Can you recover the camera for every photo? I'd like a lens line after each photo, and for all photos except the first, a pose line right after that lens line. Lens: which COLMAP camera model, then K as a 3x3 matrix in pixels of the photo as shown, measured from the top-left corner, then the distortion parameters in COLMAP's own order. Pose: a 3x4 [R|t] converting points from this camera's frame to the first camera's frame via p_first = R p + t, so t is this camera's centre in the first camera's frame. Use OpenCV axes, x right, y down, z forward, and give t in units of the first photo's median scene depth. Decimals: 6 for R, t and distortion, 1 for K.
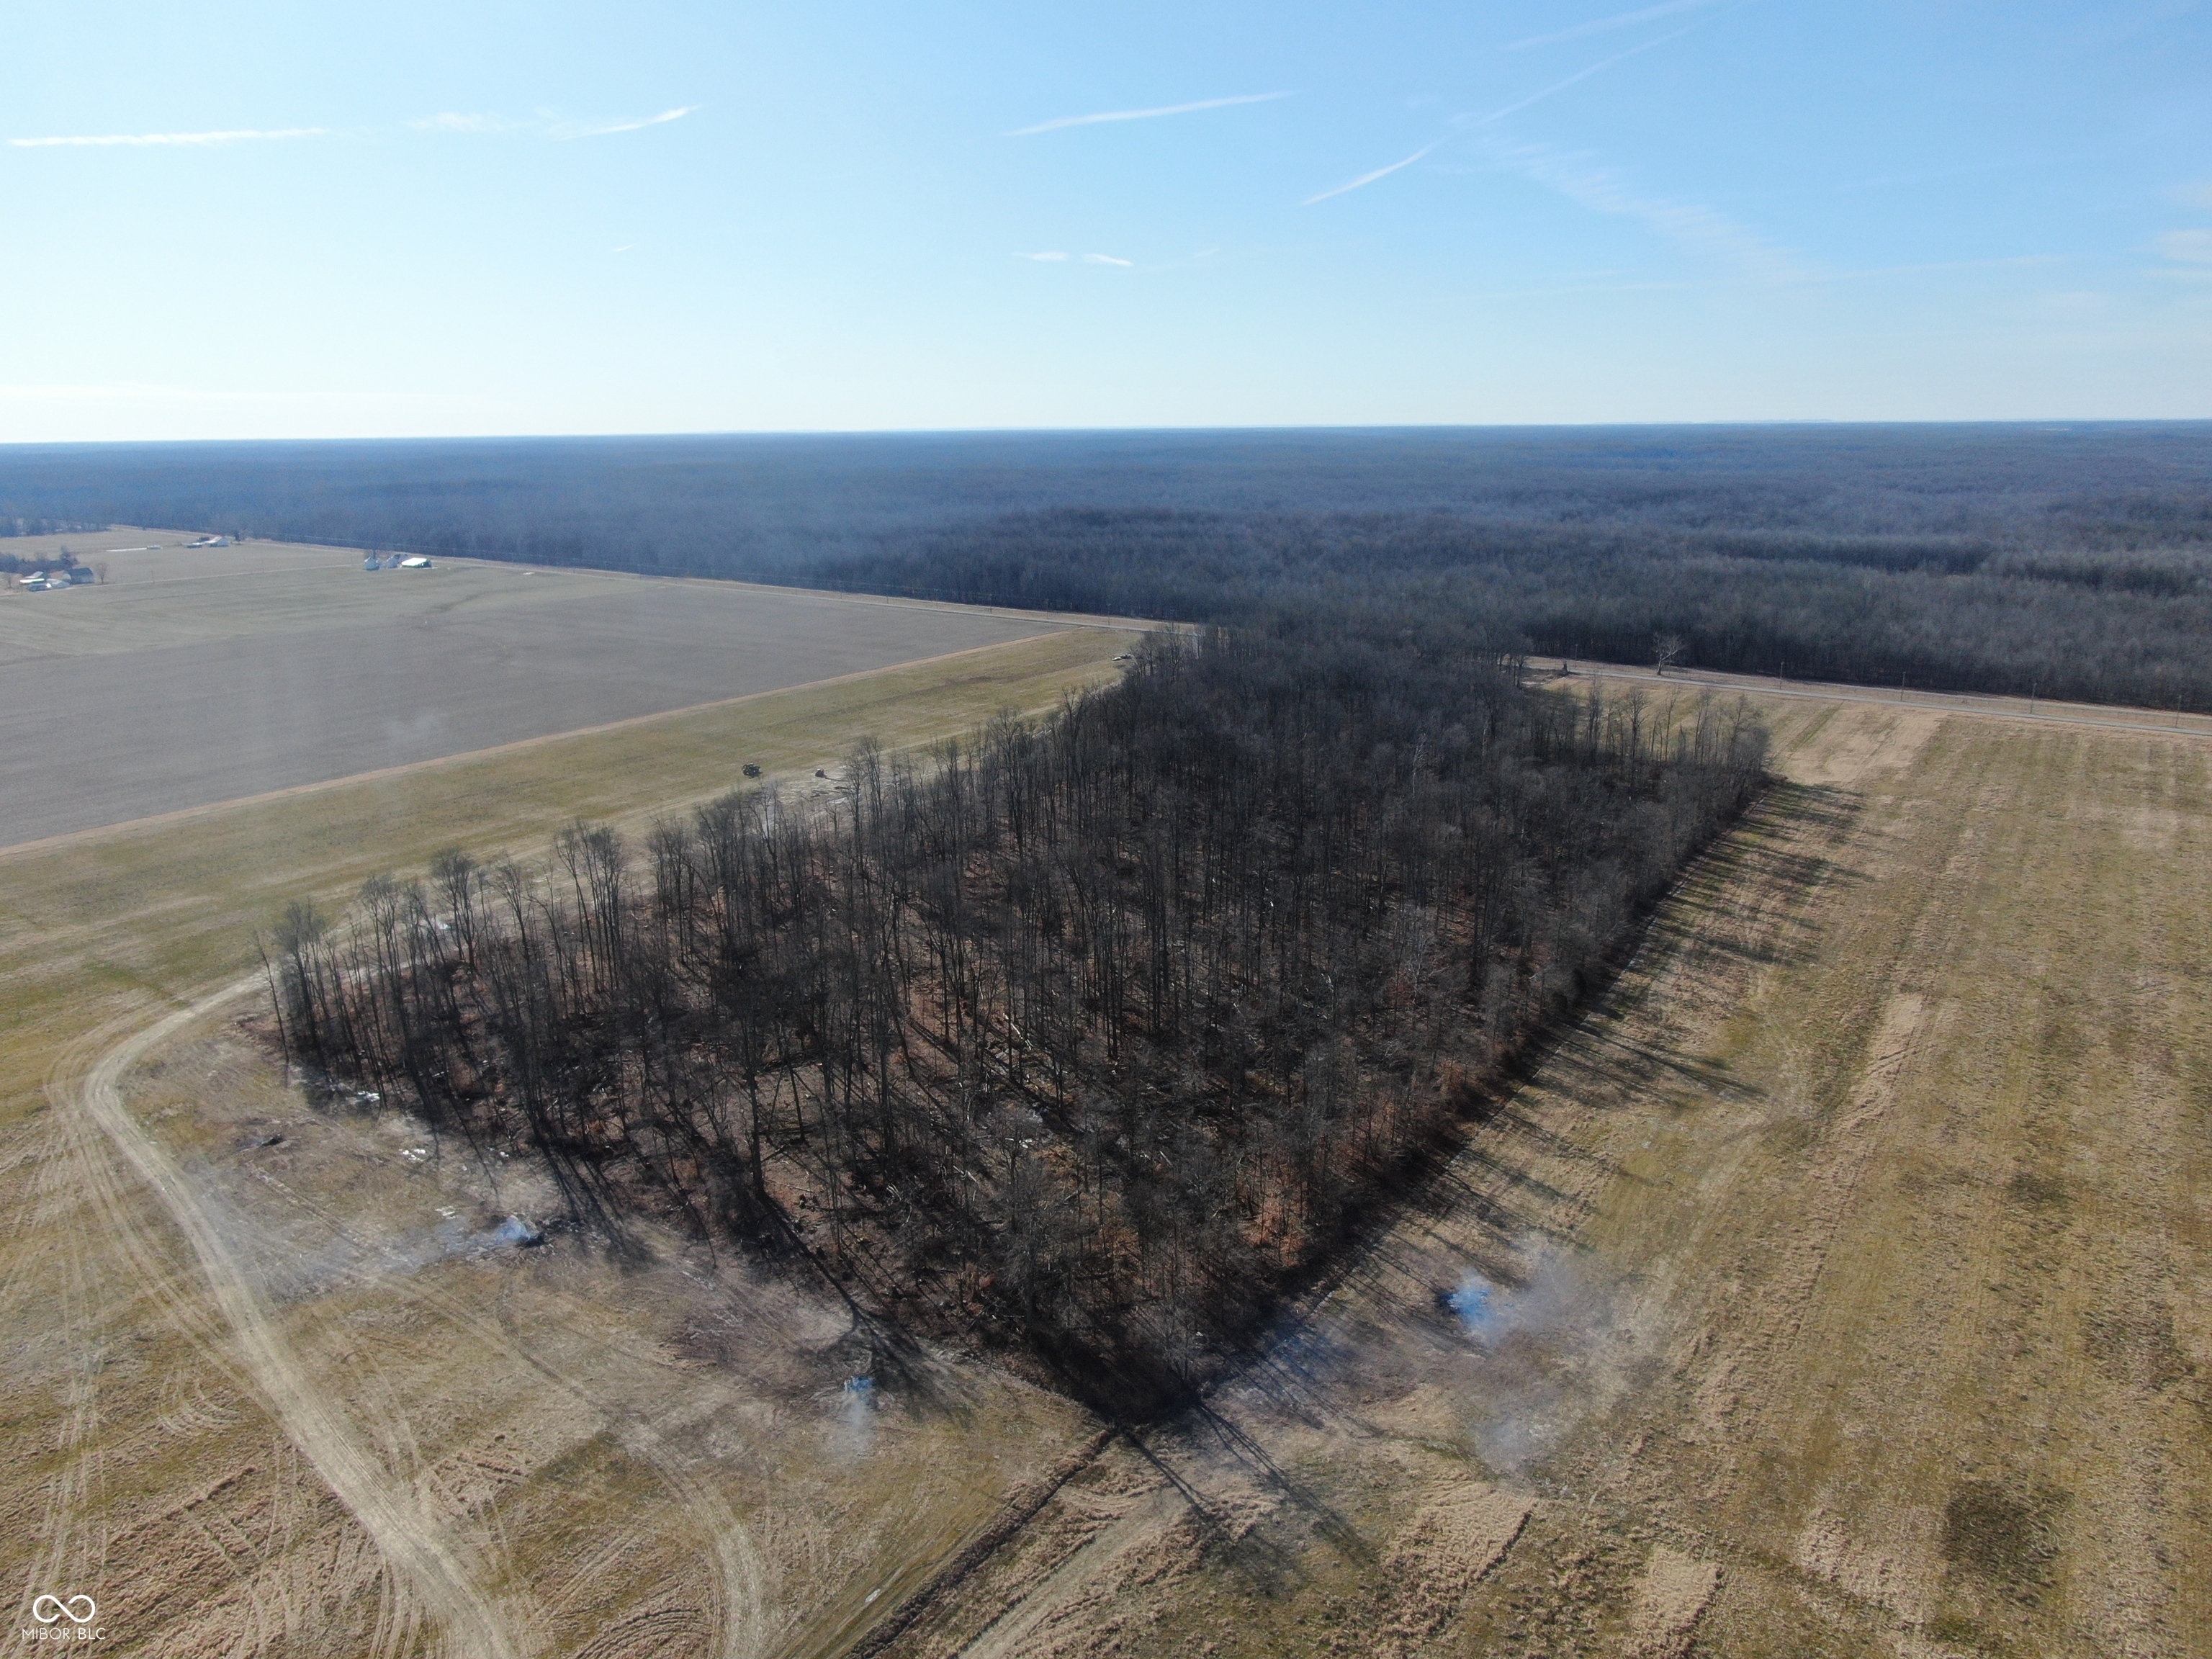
lens RADIAL K [[1580.6, 0, 1106.7], [0, 1580.6, 814.6], [0, 0, 1]] dist [-0.016630, 0.006374]
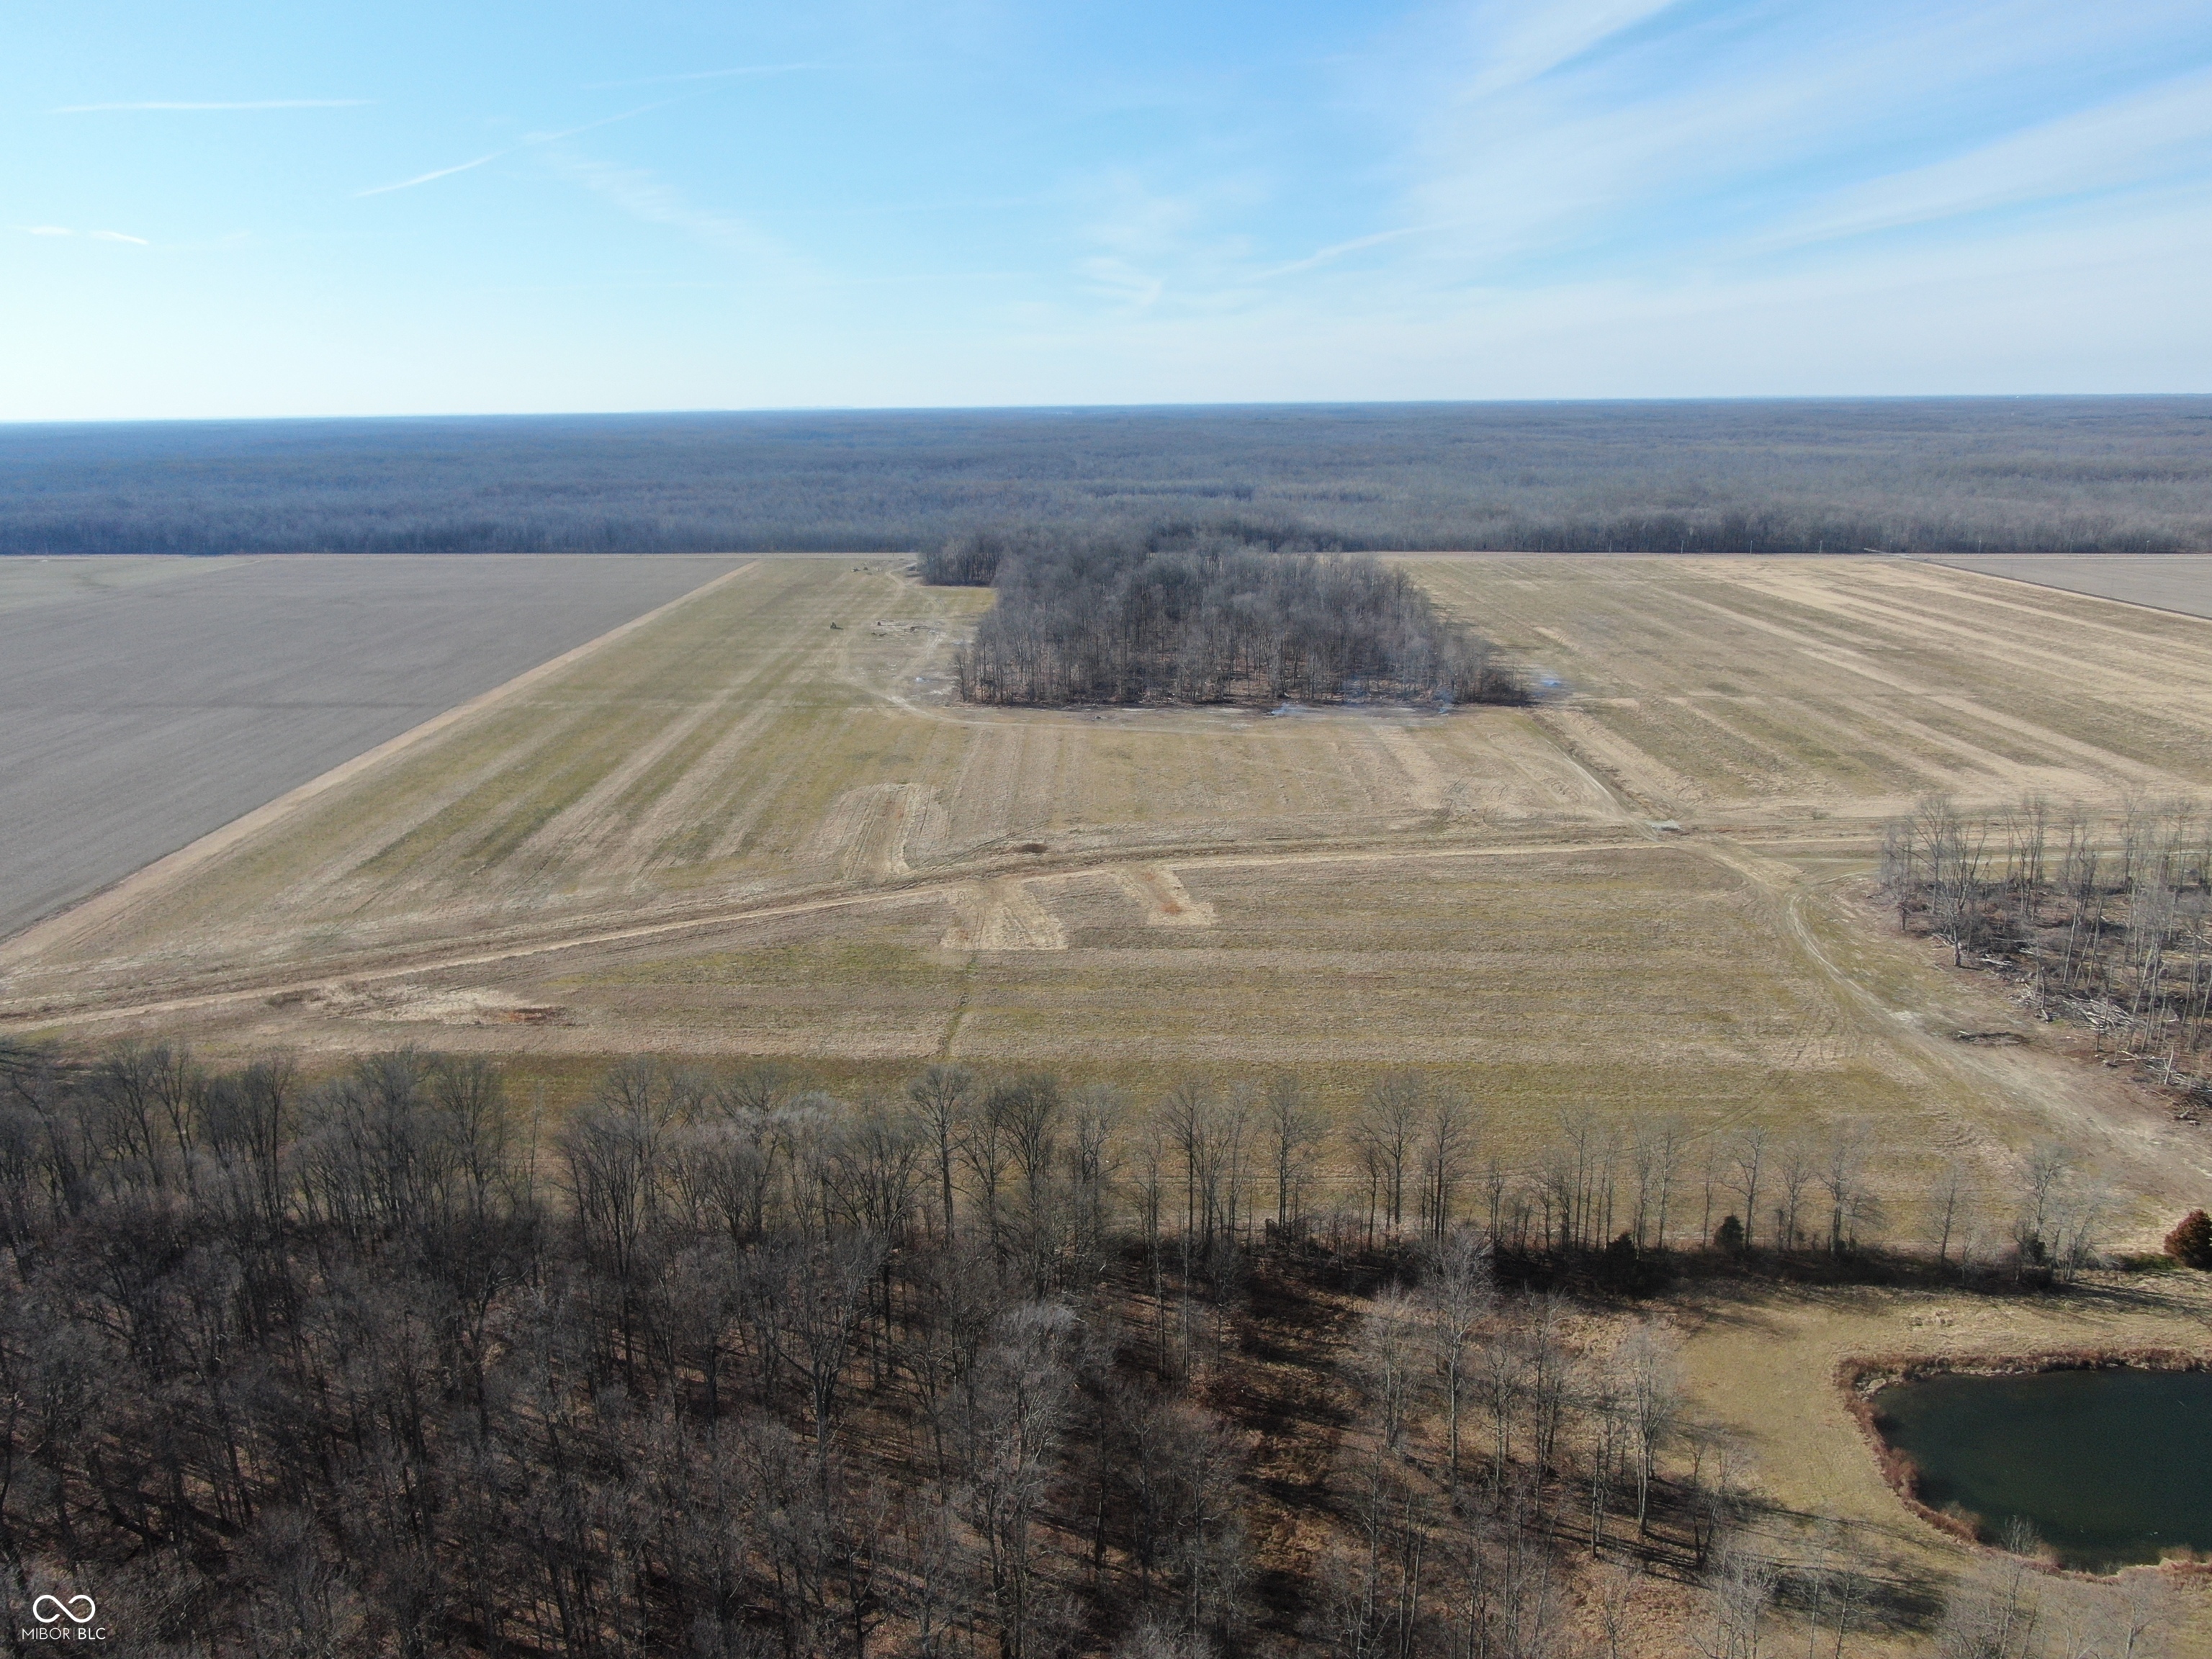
lens RADIAL K [[1580.6, 0, 1106.7], [0, 1580.6, 814.6], [0, 0, 1]] dist [-0.016630, 0.006374]
pose [[0.836900, -0.140009, 0.529146, -1.060796], [0.136358, 0.989583, 0.046172, 0.149319], [-0.530098, 0.033512, 0.847274, -0.556366]]
